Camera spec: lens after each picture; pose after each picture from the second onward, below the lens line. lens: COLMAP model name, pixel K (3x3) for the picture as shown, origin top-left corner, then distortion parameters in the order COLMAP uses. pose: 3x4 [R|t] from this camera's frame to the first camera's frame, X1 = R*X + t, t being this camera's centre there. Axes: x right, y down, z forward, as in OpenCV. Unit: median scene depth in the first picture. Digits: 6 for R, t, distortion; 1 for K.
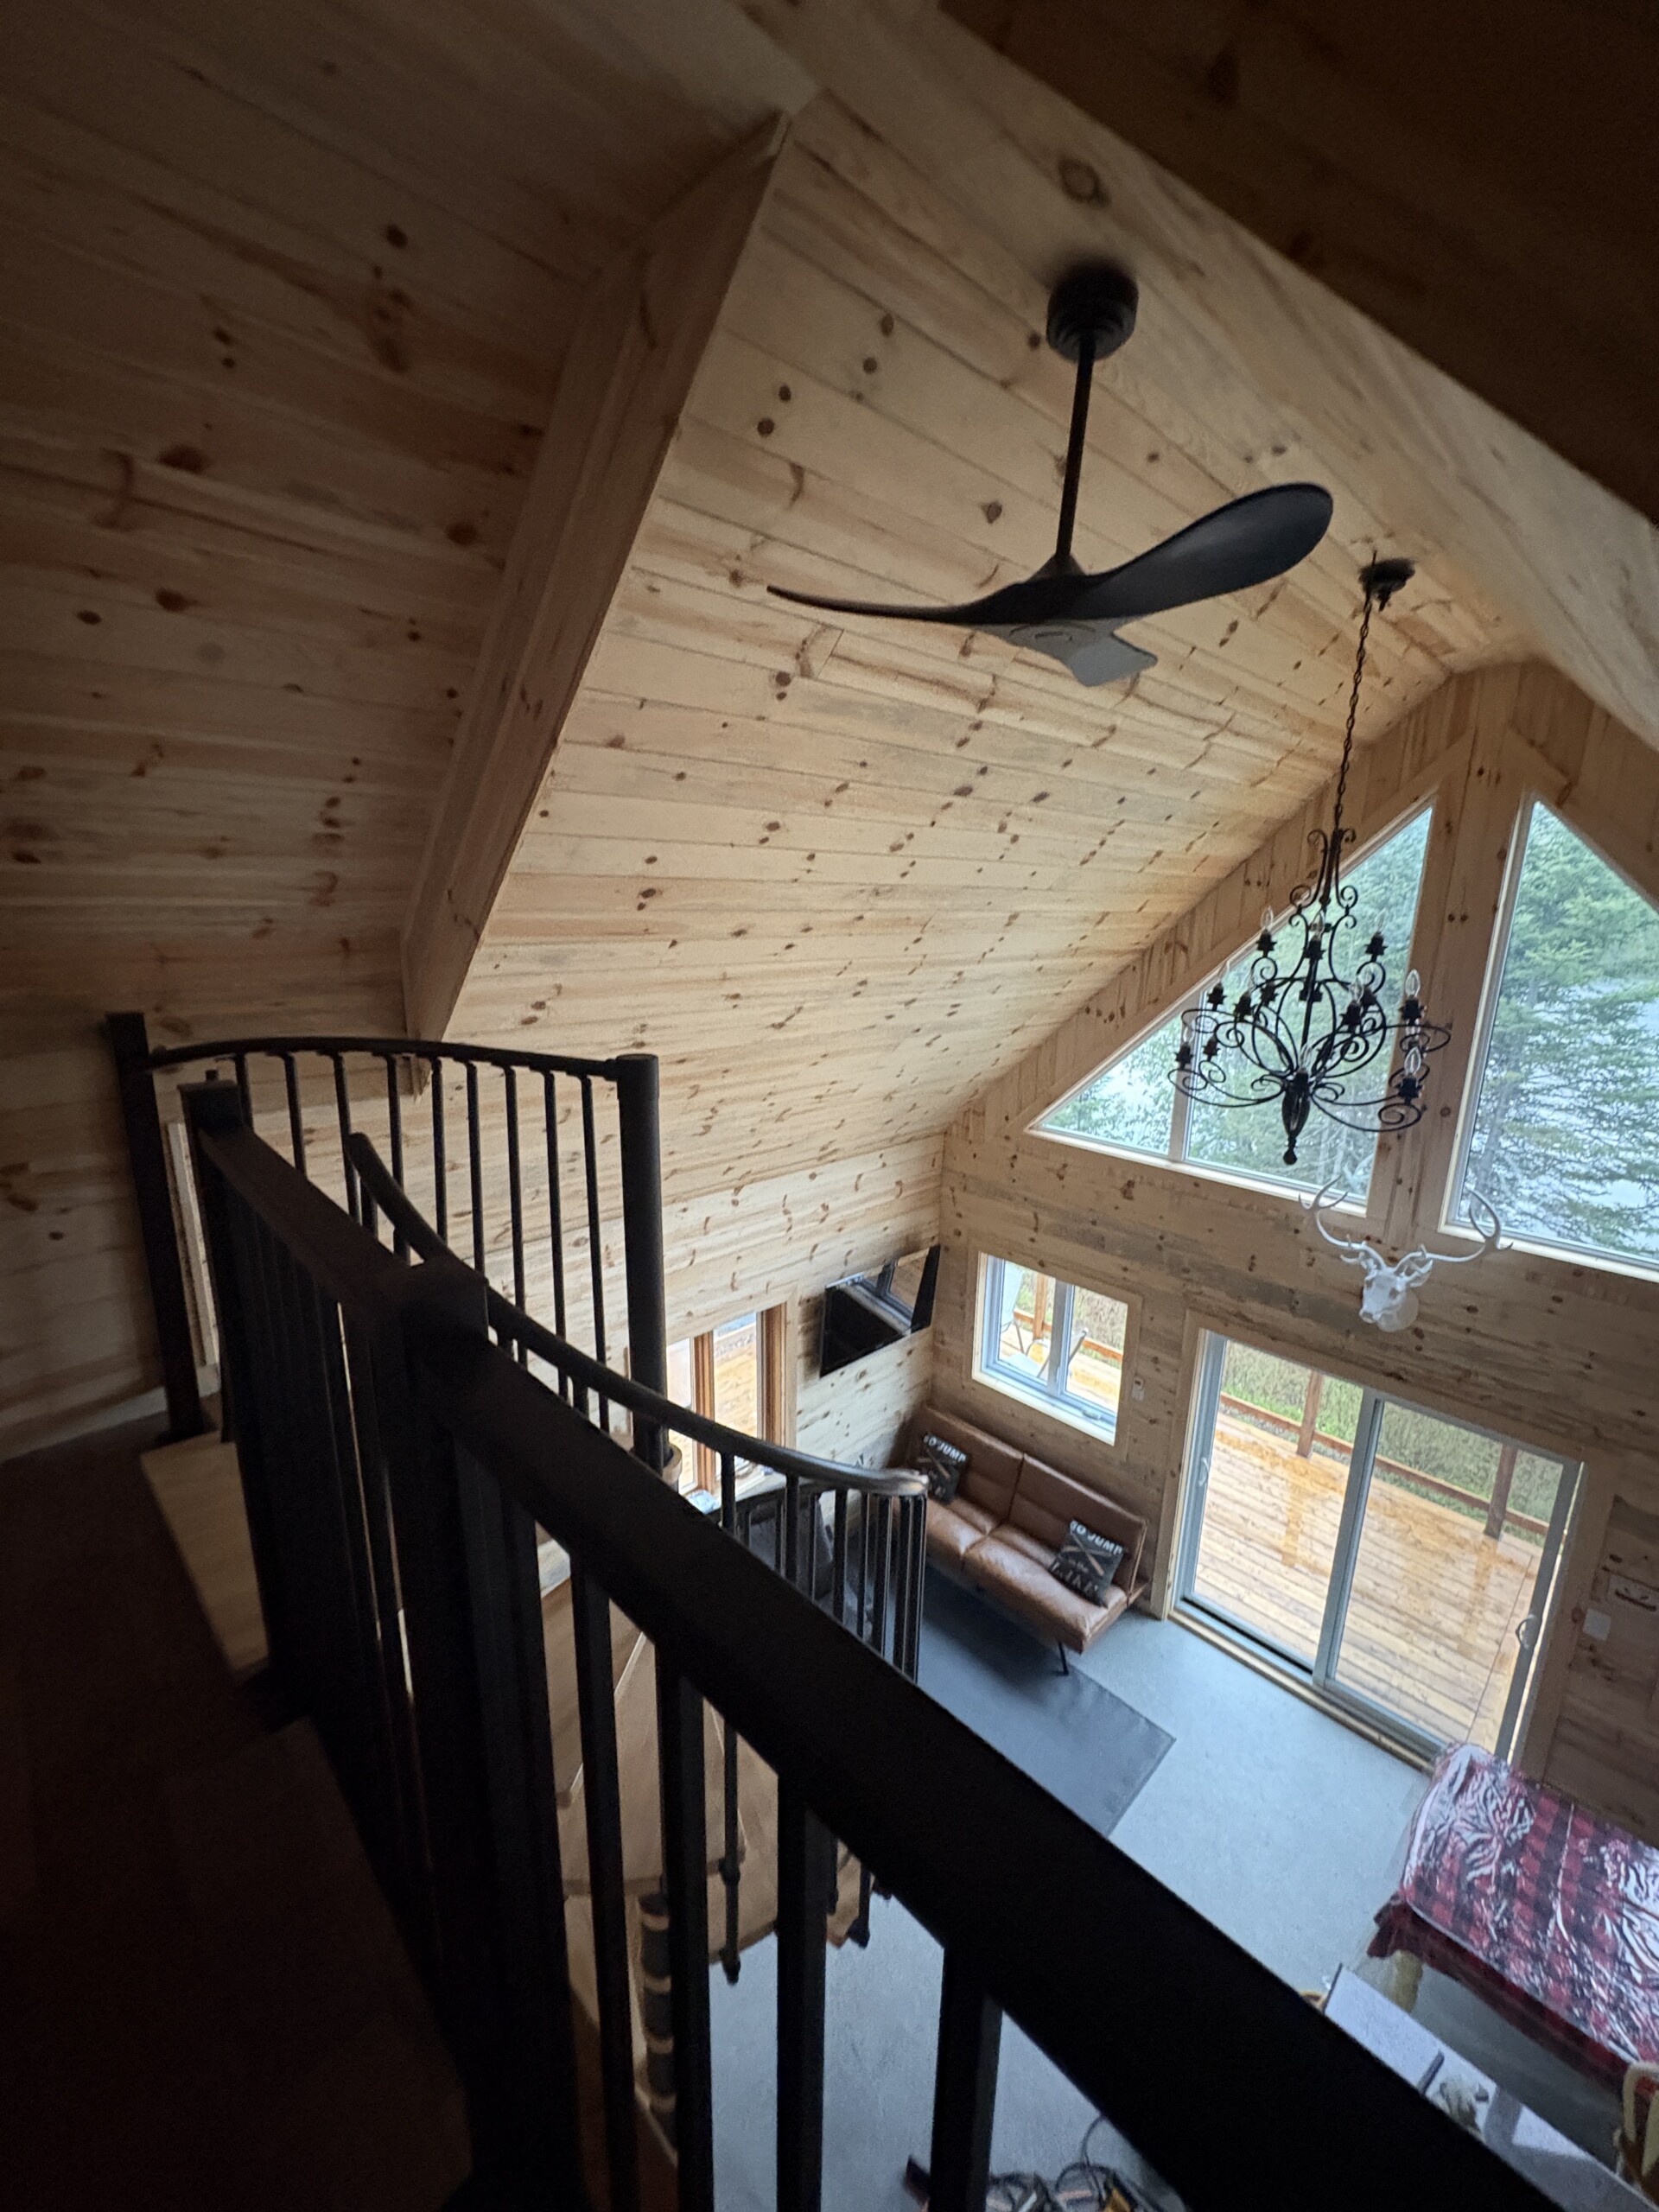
lens RADIAL K [[881.5, 0, 829.5], [0, 881.5, 1106.0], [0, 0, 1]] dist [-0.001753, 0.000390]
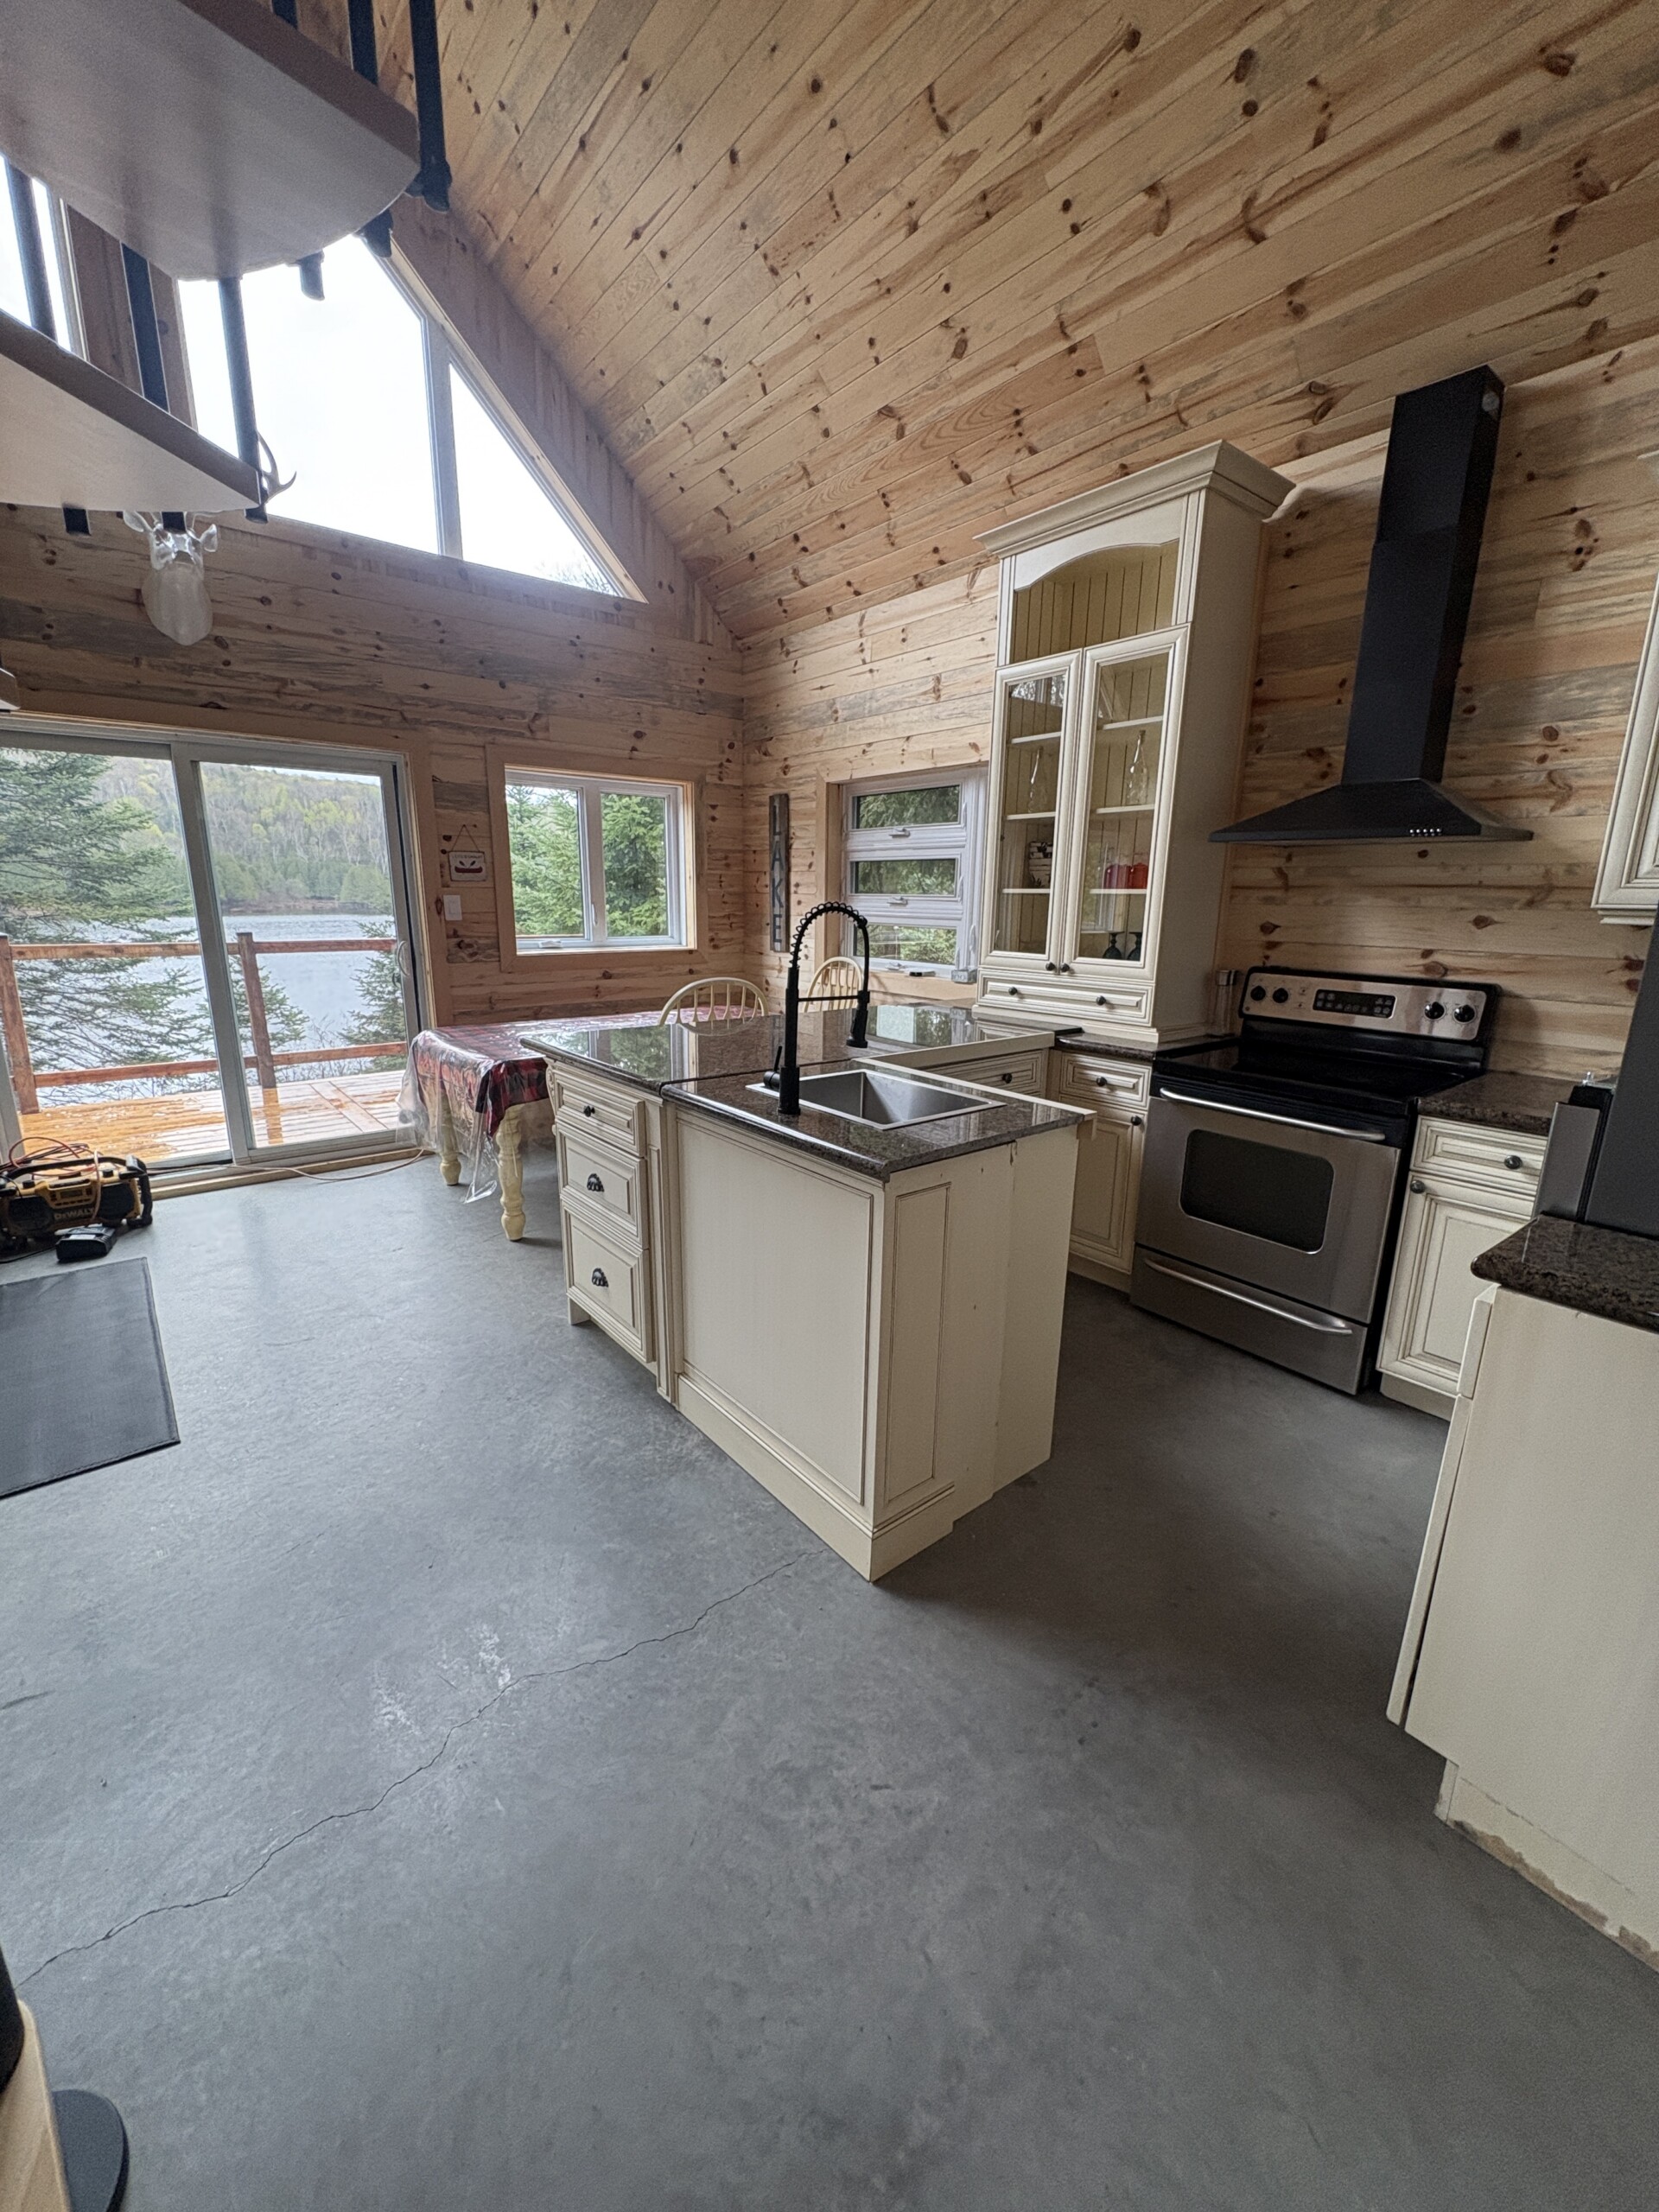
lens RADIAL K [[879.8, 0, 829.5], [0, 879.8, 1106.0], [0, 0, 1]] dist [-0.001656, 0.000547]
pose [[0.081001, -0.252348, 0.964240, -0.190398], [0.217543, 0.948571, 0.229972, 0.505993], [-0.972684, 0.191135, 0.131731, 0.315509]]
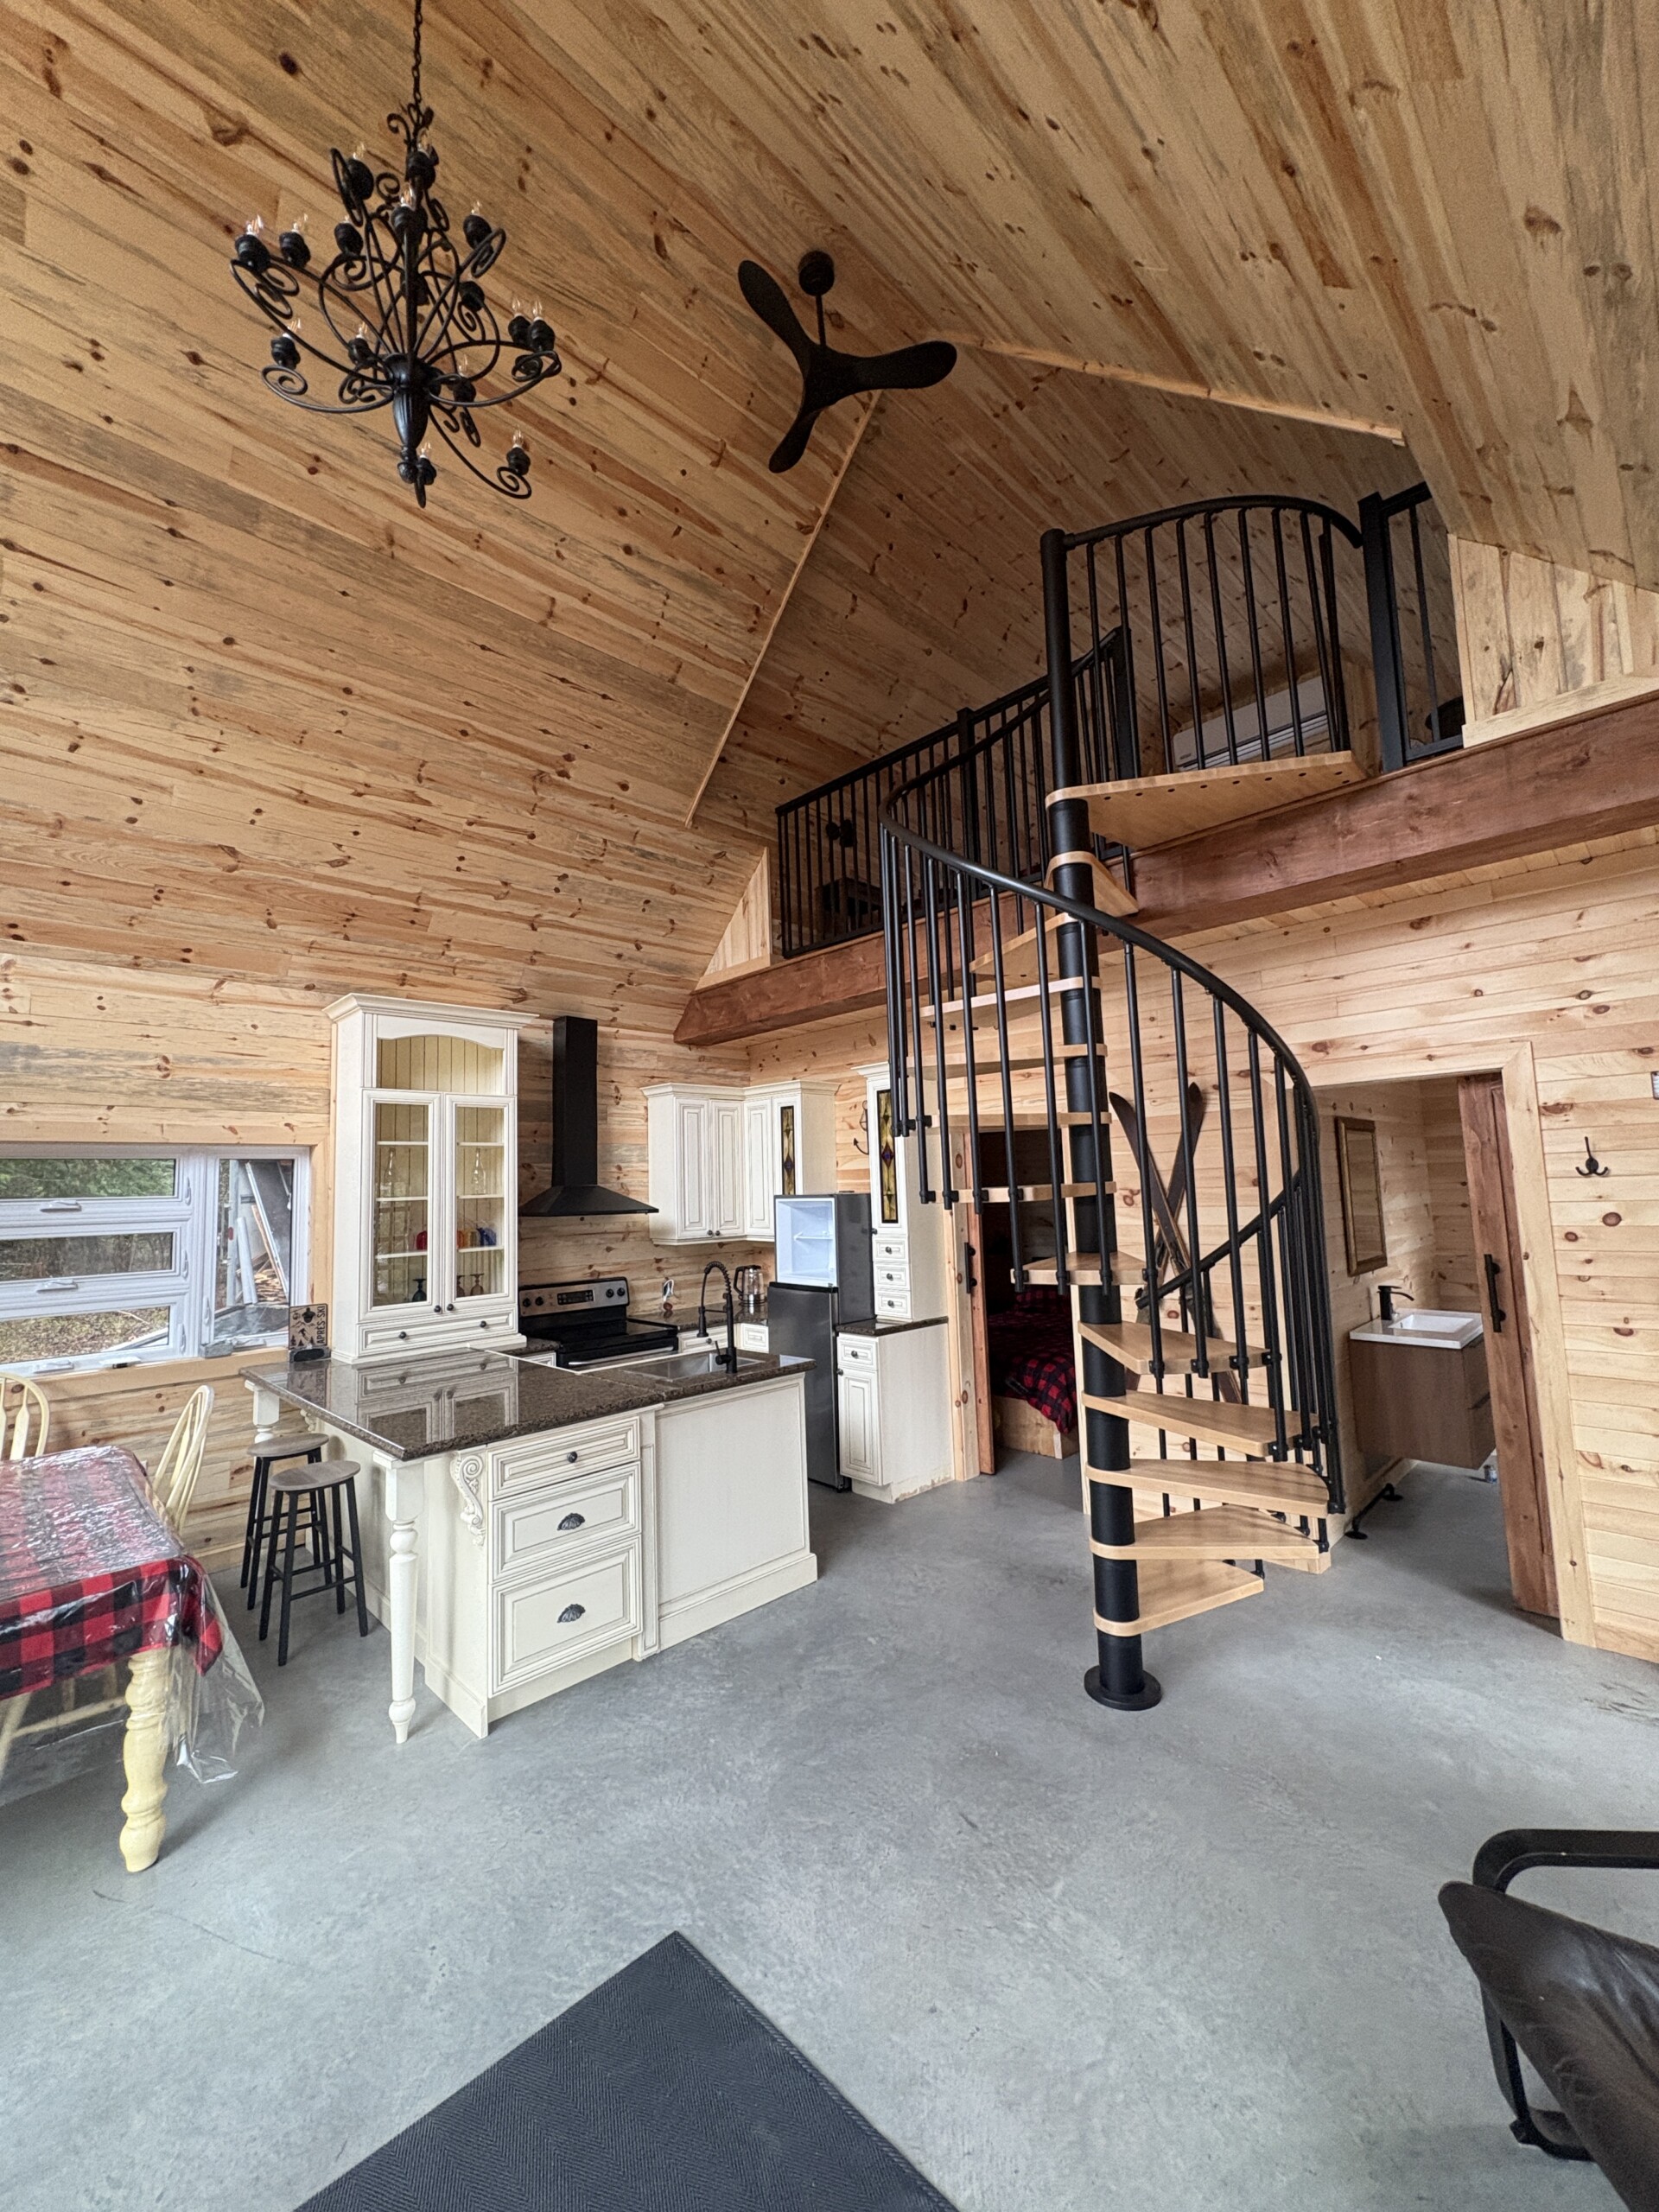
lens RADIAL K [[879.8, 0, 829.5], [0, 879.8, 1106.0], [0, 0, 1]] dist [-0.001656, 0.000547]
pose [[-0.999885, 0.014296, -0.004999, 0.085320], [0.013489, 0.990724, 0.135221, 0.289903], [0.006886, 0.135138, -0.990803, 1.035163]]
